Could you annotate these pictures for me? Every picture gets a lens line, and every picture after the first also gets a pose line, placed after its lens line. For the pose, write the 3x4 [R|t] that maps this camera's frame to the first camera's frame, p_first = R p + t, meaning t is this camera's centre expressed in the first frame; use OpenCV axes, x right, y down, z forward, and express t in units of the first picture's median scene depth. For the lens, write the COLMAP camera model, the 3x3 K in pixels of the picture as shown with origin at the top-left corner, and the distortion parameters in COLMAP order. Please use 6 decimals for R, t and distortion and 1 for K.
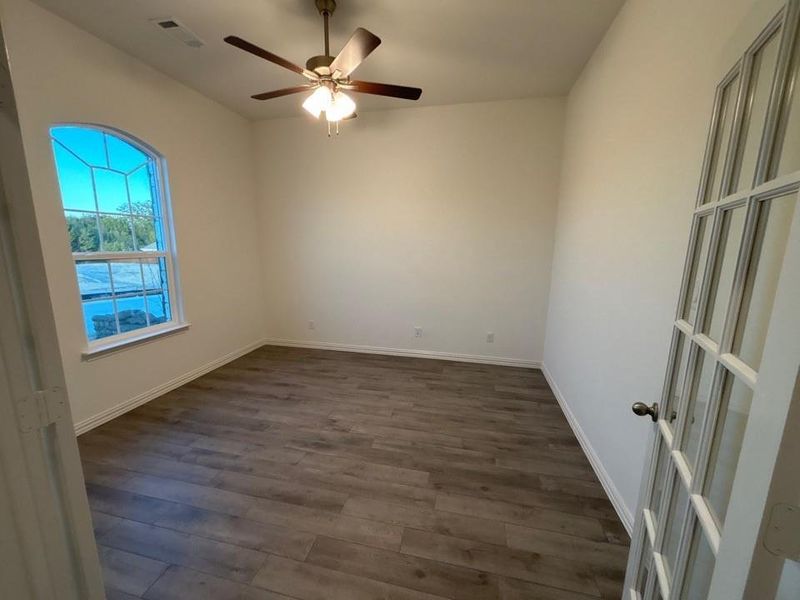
lens RADIAL K [[318.2, 0, 398.6], [0, 318.2, 299.9], [0, 0, 1]] dist [-0.019253, -0.000603]
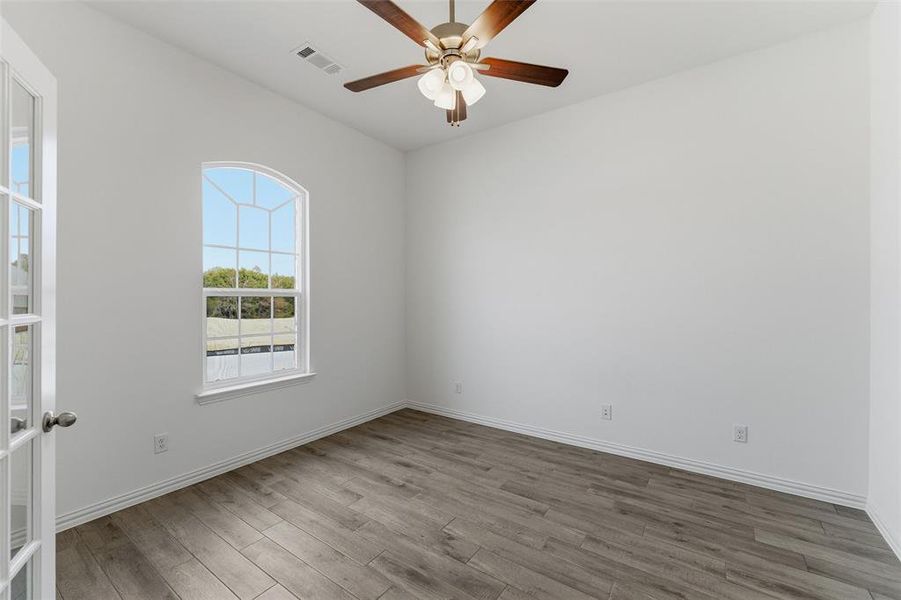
lens RADIAL K [[372.0, 0, 449.5], [0, 372.0, 296.8], [0, 0, 1]] dist [0.000818, -0.000181]
pose [[0.924611, -0.008097, -0.380826, 0.073494], [-0.060117, 0.984143, -0.166881, 0.018274], [0.376139, 0.177194, 0.909462, 0.174974]]
